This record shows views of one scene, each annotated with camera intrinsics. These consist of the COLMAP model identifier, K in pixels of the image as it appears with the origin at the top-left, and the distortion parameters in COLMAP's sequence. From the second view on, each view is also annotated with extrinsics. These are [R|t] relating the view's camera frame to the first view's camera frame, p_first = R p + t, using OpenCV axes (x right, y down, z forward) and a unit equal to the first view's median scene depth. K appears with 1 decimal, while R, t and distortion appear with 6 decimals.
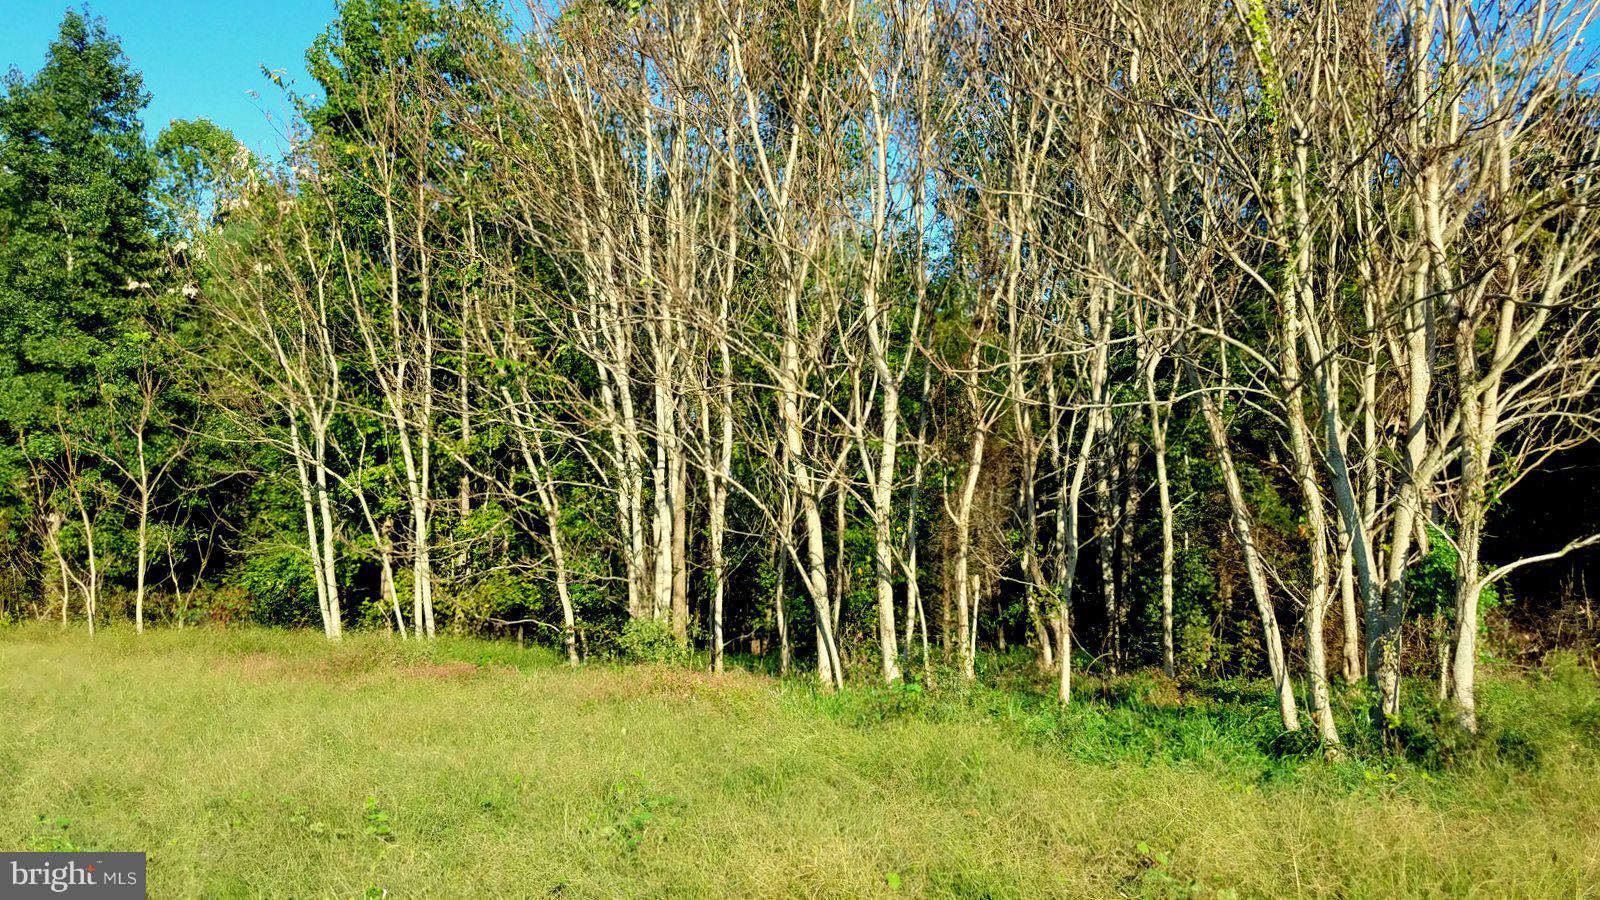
lens RADIAL K [[1250.5, 0, 800.0], [0, 1250.5, 450.0], [0, 0, 1]] dist [0.041550, -0.059421]
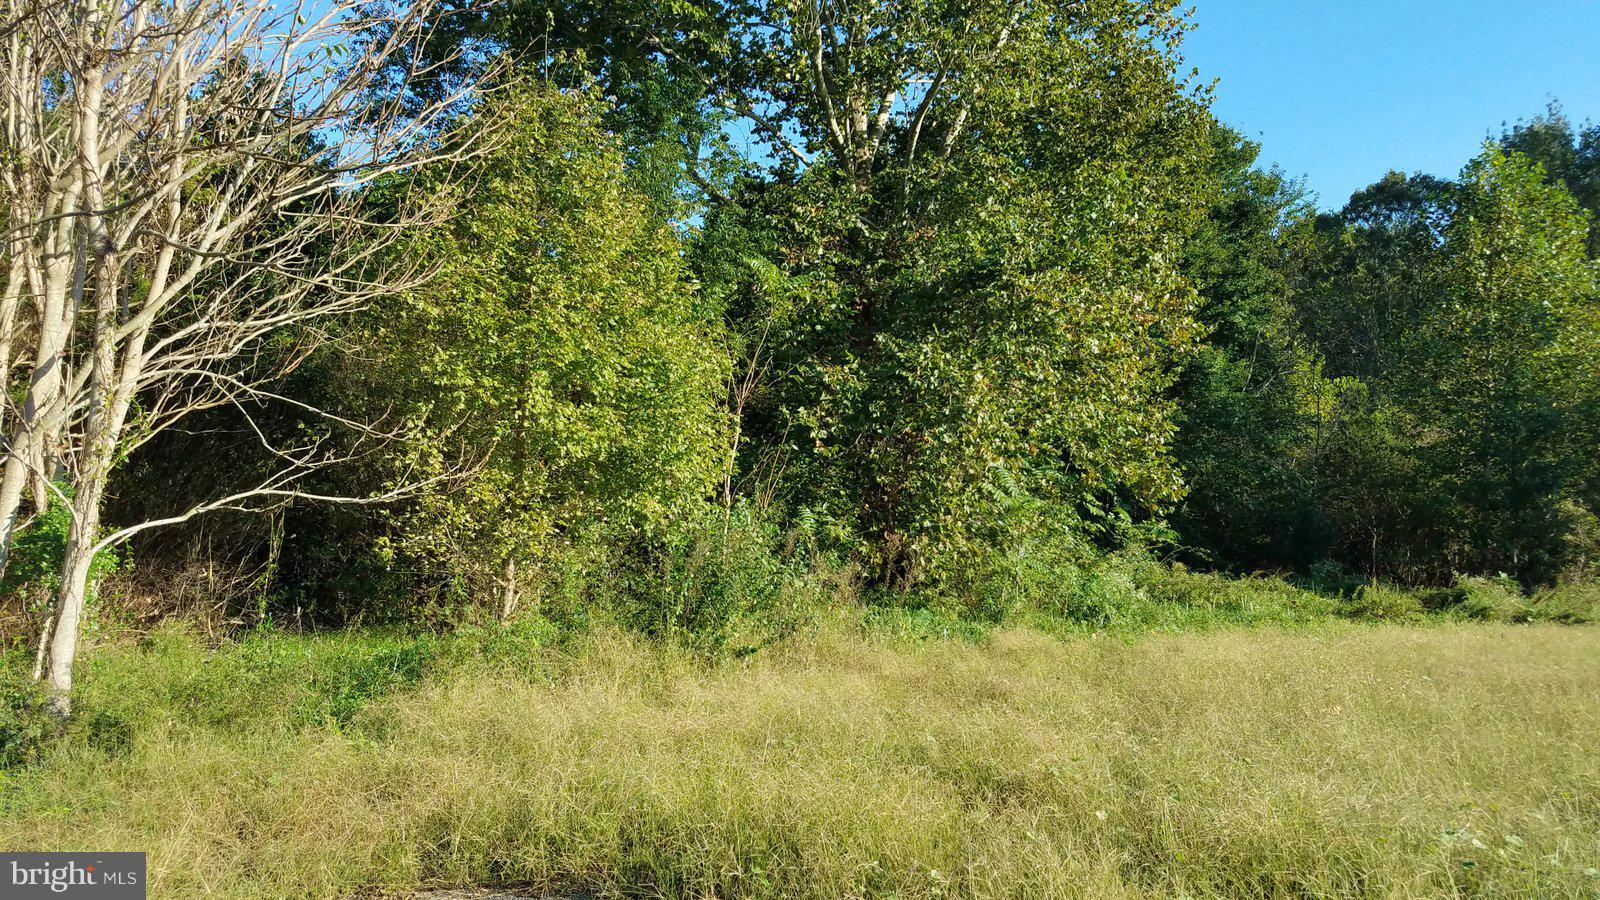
lens RADIAL K [[1224.3, 0, 802.1], [0, 1224.3, 422.0], [0, 0, 1]] dist [0.183783, -0.298743]
pose [[0.549871, 0.093344, 0.830017, 0.064984], [-0.101950, 0.993806, -0.044224, 0.004504], [-0.829004, -0.060303, 0.555981, 0.088966]]
